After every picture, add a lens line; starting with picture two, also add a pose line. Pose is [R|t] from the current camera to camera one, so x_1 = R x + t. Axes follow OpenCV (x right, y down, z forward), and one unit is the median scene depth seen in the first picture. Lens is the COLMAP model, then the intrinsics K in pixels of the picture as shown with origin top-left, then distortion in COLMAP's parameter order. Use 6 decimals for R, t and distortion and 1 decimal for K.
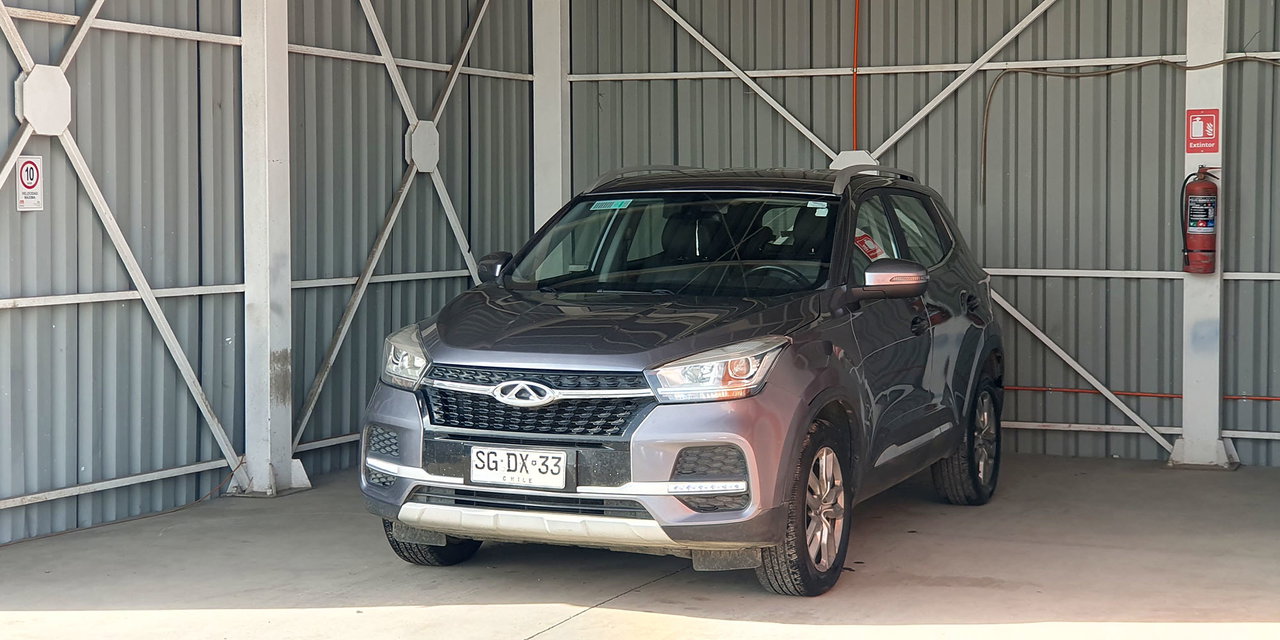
lens RADIAL K [[2035.4, 0, 626.3], [0, 2035.4, 327.7], [0, 0, 1]] dist [0.237030, -1.094361]
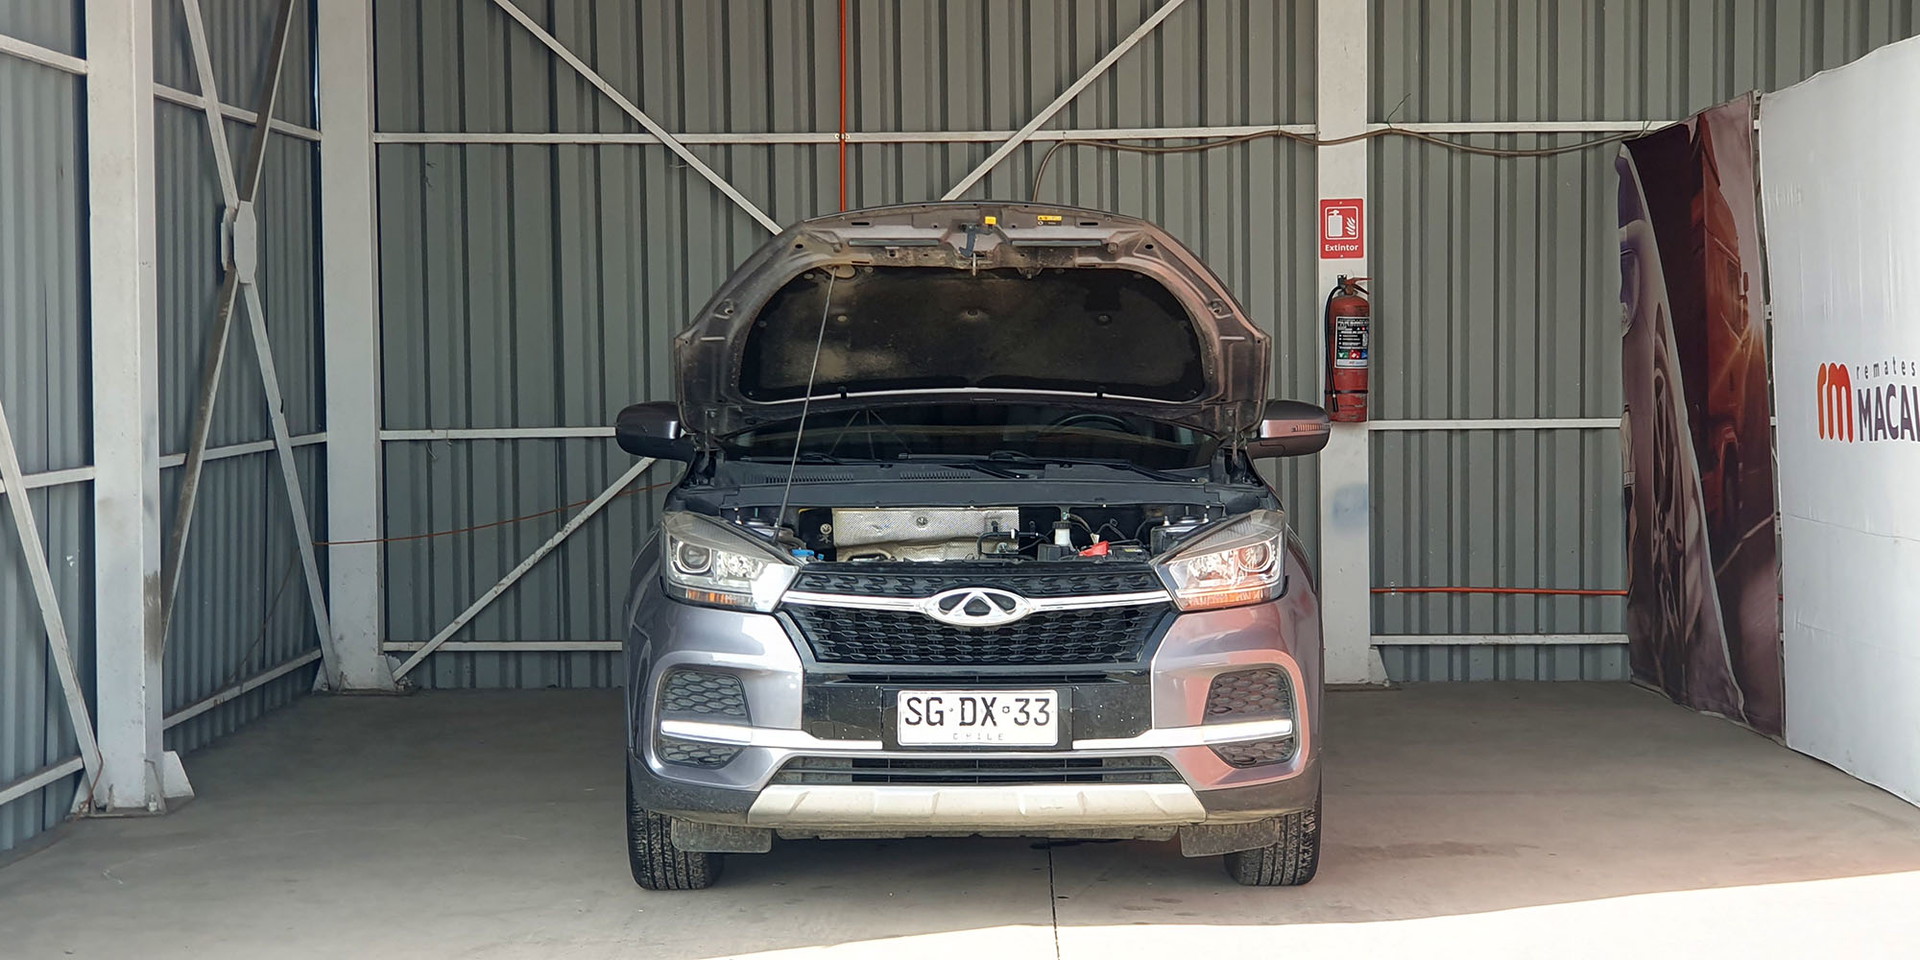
lens RADIAL K [[3044.8, 0, 947.1], [0, 3044.8, 454.8], [0, 0, 1]] dist [0.298155, -1.786480]
pose [[0.916844, -0.023350, 0.398563, -0.289020], [0.033446, 0.999271, -0.018396, 0.000466], [-0.397843, 0.030197, 0.916956, 0.057748]]
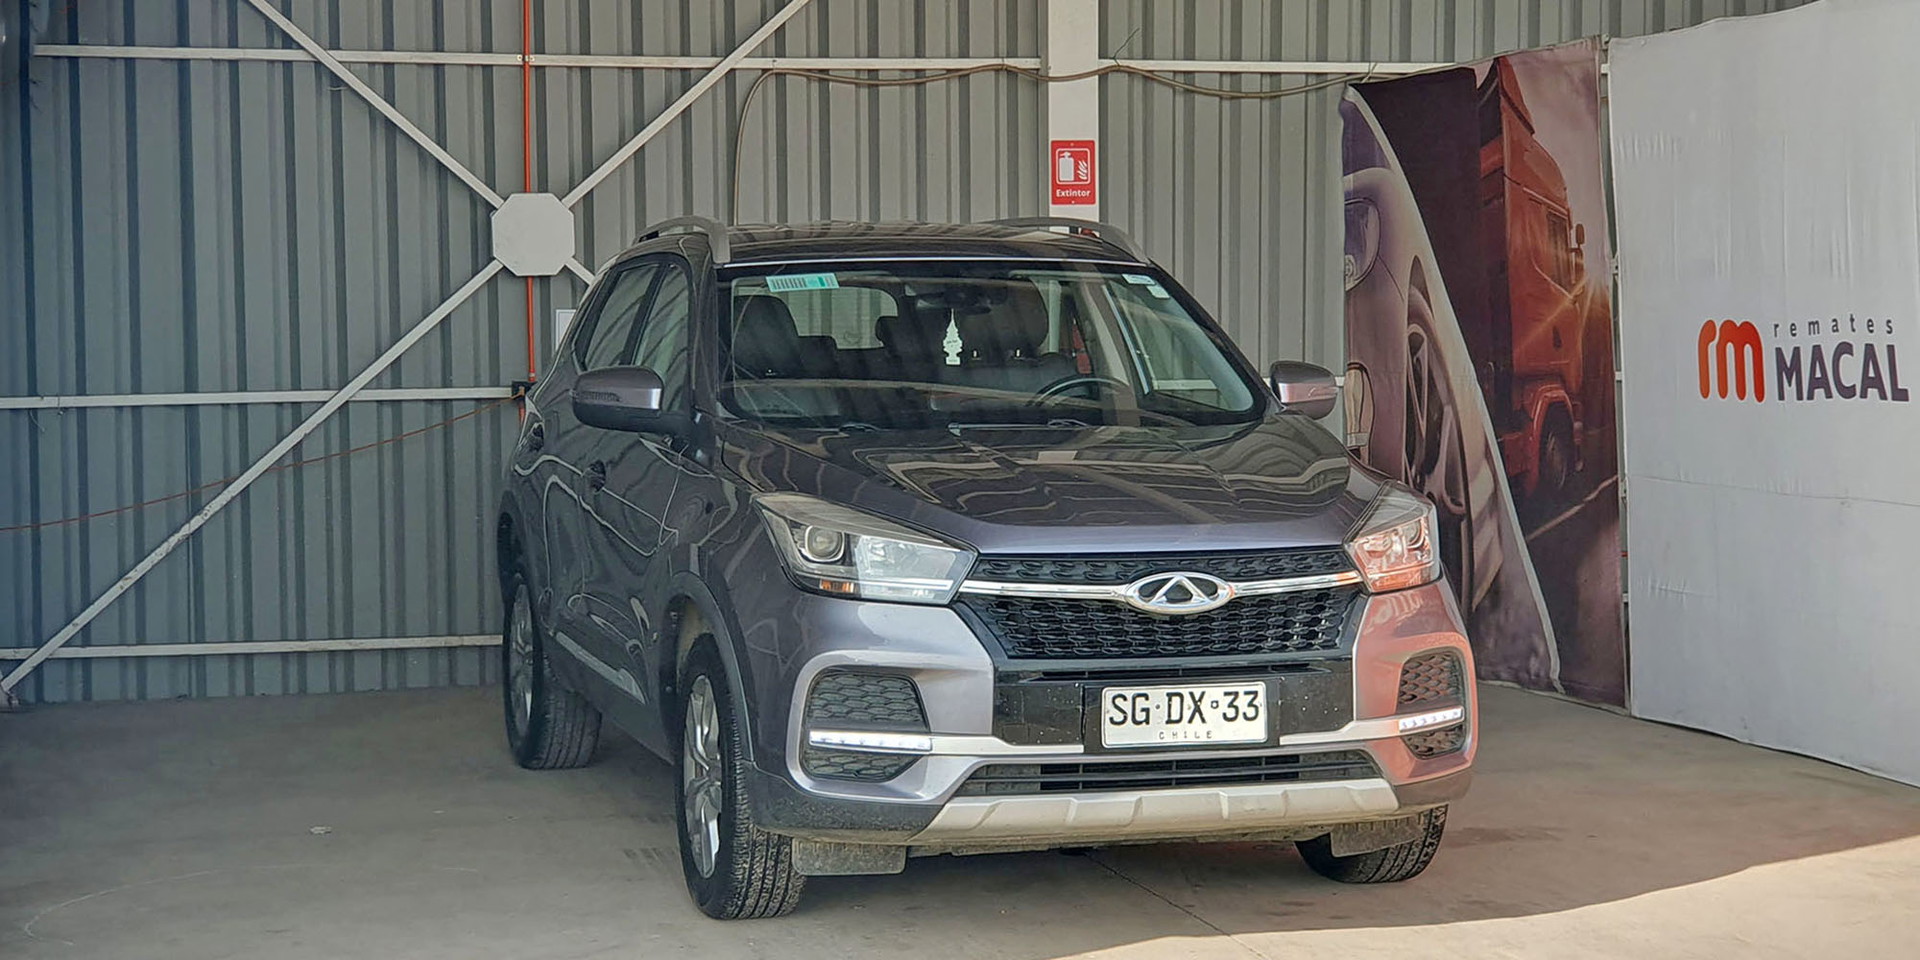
lens RADIAL K [[3372.6, 0, 960.0], [0, 3372.6, 480.0], [0, 0, 1]] dist [0.355086, -2.609851]
pose [[0.766462, -0.043715, 0.640801, -0.471593], [0.045778, 0.998862, 0.013386, -0.011182], [-0.640657, 0.019075, 0.767590, 0.172032]]
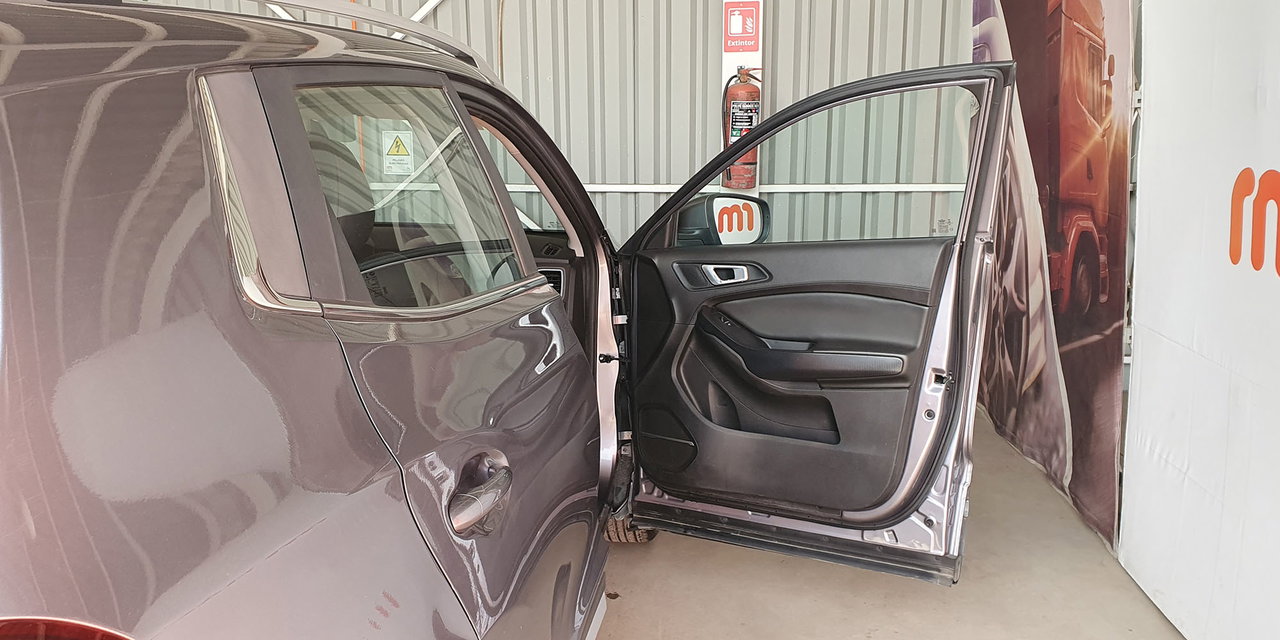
lens RADIAL K [[1059.5, 0, 616.5], [0, 1059.5, 314.3], [0, 0, 1]] dist [0.135030, -0.291433]
pose [[0.952908, -0.061918, 0.296872, 0.082765], [0.022435, 0.990645, 0.134604, -0.035780], [-0.302429, -0.121605, 0.945383, 0.566703]]
